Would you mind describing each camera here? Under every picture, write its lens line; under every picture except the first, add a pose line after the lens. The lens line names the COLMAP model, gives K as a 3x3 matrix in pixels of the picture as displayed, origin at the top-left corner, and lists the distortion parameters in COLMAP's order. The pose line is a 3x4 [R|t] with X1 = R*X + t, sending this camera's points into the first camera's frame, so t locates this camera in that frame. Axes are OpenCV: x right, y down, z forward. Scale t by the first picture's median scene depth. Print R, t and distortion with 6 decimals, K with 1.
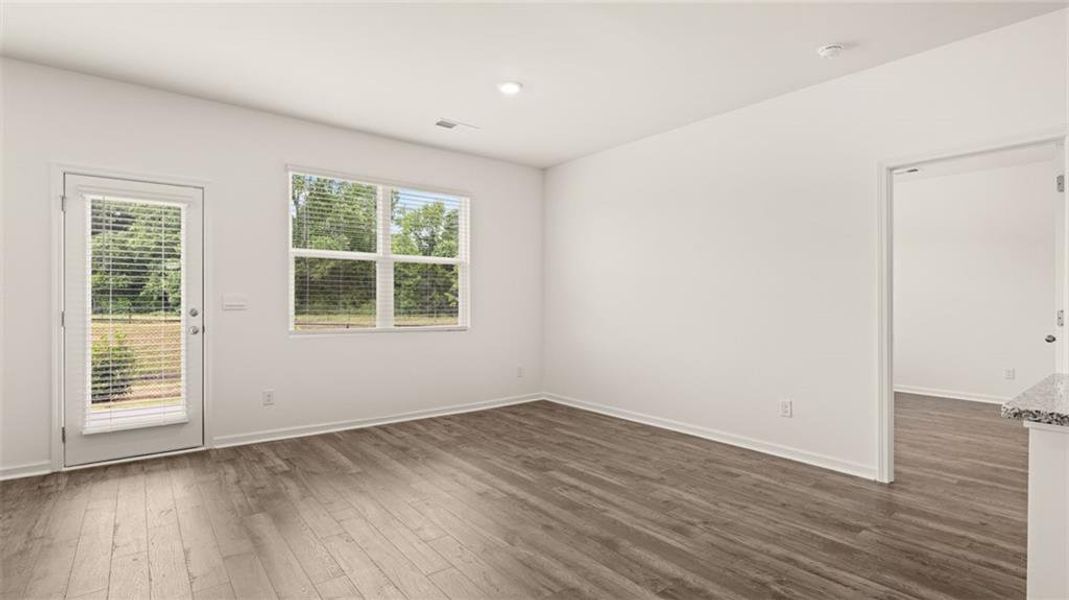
lens RADIAL K [[513.1, 0, 534.5], [0, 513.1, 300.0], [0, 0, 1]] dist [-0.001074, -0.000223]
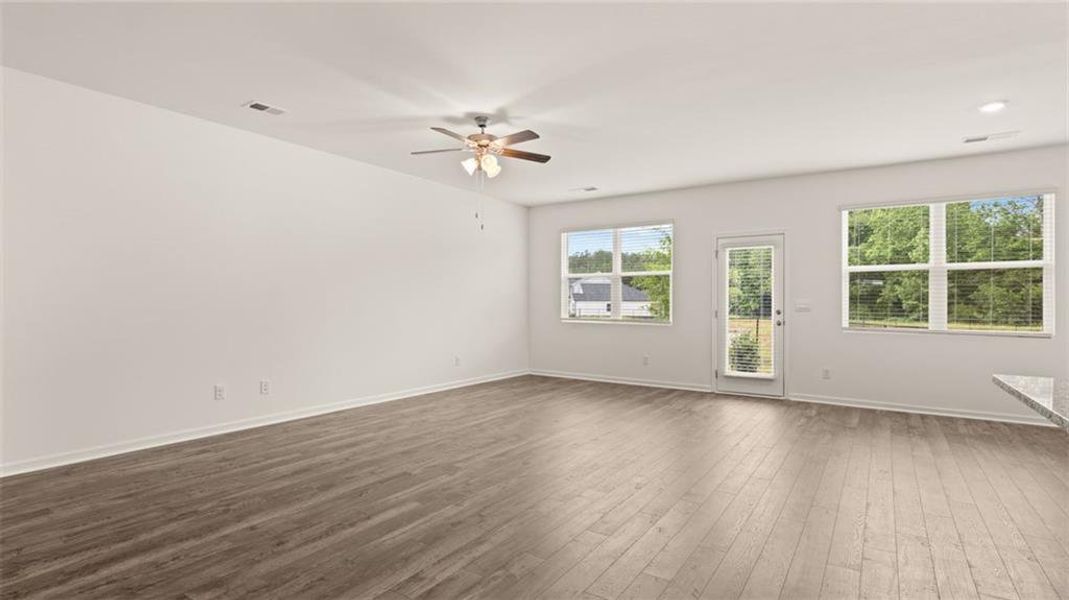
lens RADIAL K [[513.1, 0, 534.5], [0, 513.1, 300.0], [0, 0, 1]] dist [-0.001074, -0.000223]
pose [[0.309034, -0.007015, -0.951025, 0.536680], [-0.004742, 0.999949, -0.008917, 0.003510], [0.951039, 0.007266, 0.308985, -0.192161]]
